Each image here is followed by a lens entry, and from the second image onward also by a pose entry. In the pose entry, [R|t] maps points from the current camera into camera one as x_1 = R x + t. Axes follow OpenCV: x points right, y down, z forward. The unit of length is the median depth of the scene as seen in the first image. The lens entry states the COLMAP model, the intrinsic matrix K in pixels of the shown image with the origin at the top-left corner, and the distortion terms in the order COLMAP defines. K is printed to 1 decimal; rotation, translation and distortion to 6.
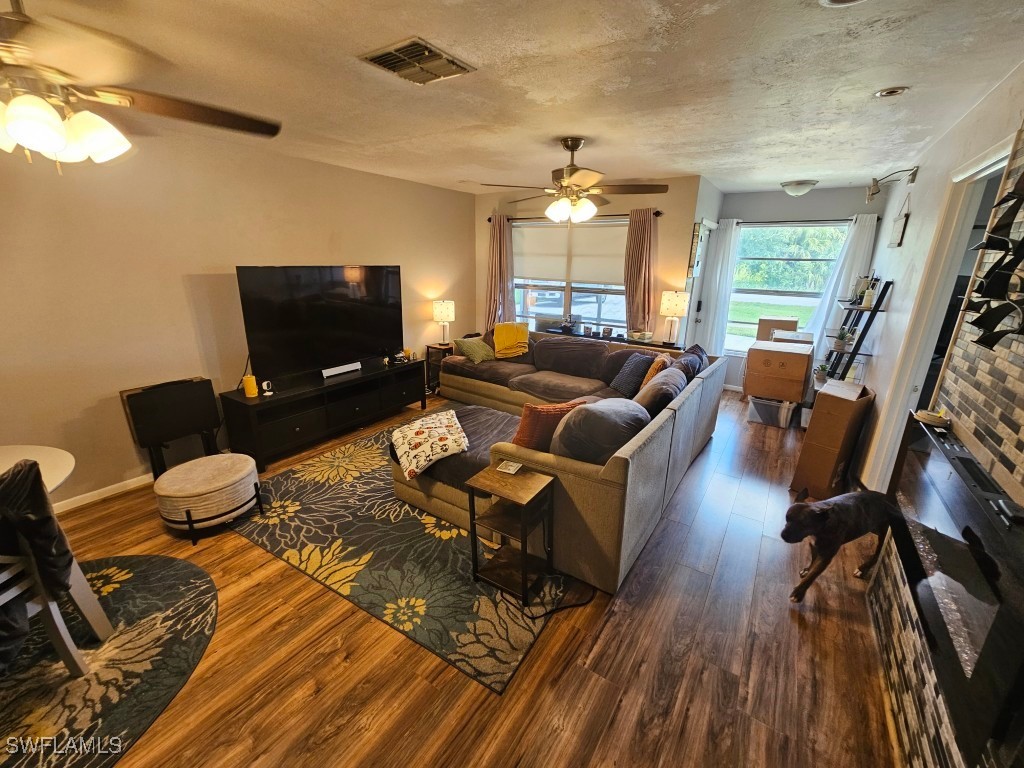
lens RADIAL K [[420.3, 0, 515.6], [0, 420.3, 385.1], [0, 0, 1]] dist [-0.000728, 0.000063]
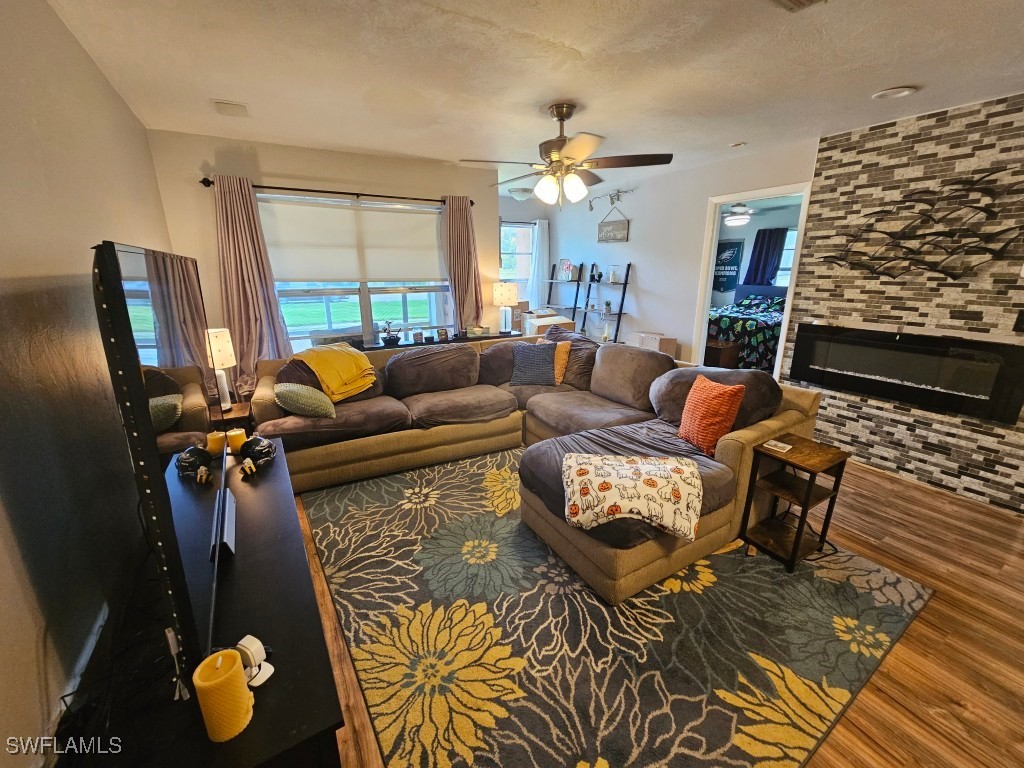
lens RADIAL K [[424.9, 0, 509.6], [0, 424.9, 380.8], [0, 0, 1]] dist [0.003443, 0.001063]
pose [[0.432298, -0.252606, 0.865626, -0.574347], [0.270994, 0.951979, 0.142470, -0.136768], [-0.860047, 0.172990, 0.479994, 0.526086]]
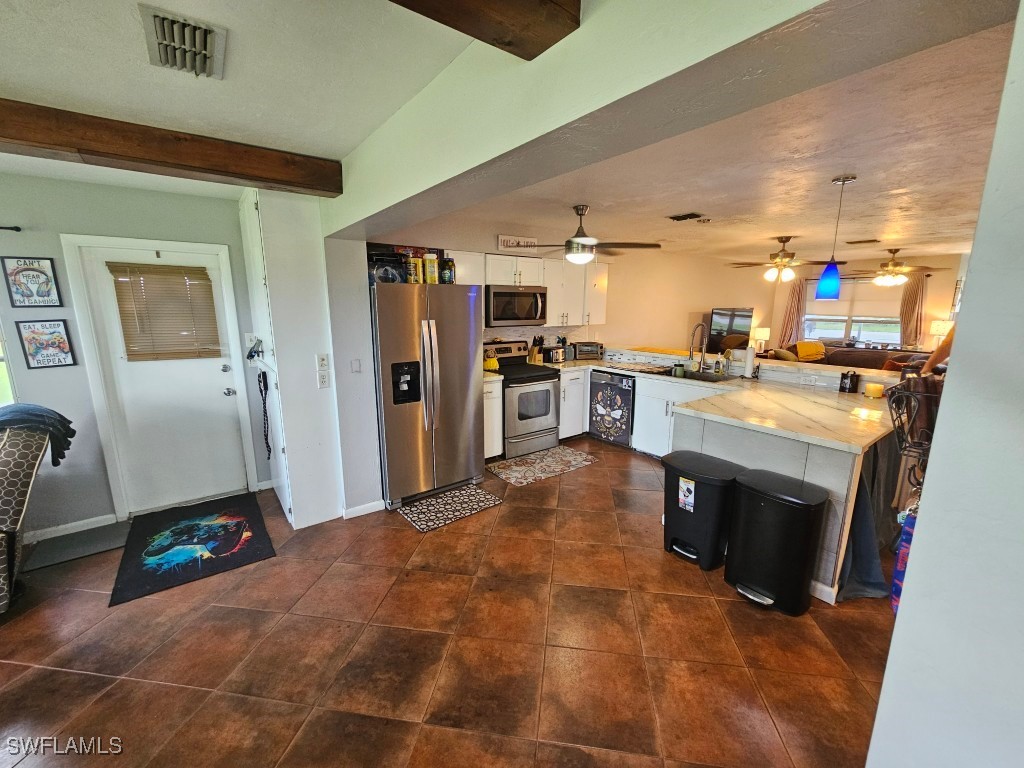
lens RADIAL K [[420.3, 0, 515.6], [0, 420.3, 385.1], [0, 0, 1]] dist [-0.000728, 0.000063]
pose [[0.943108, 0.048077, -0.328991, -0.650659], [-0.081413, 0.992761, -0.088307, 0.314262], [0.322364, 0.110067, 0.940195, -1.075627]]
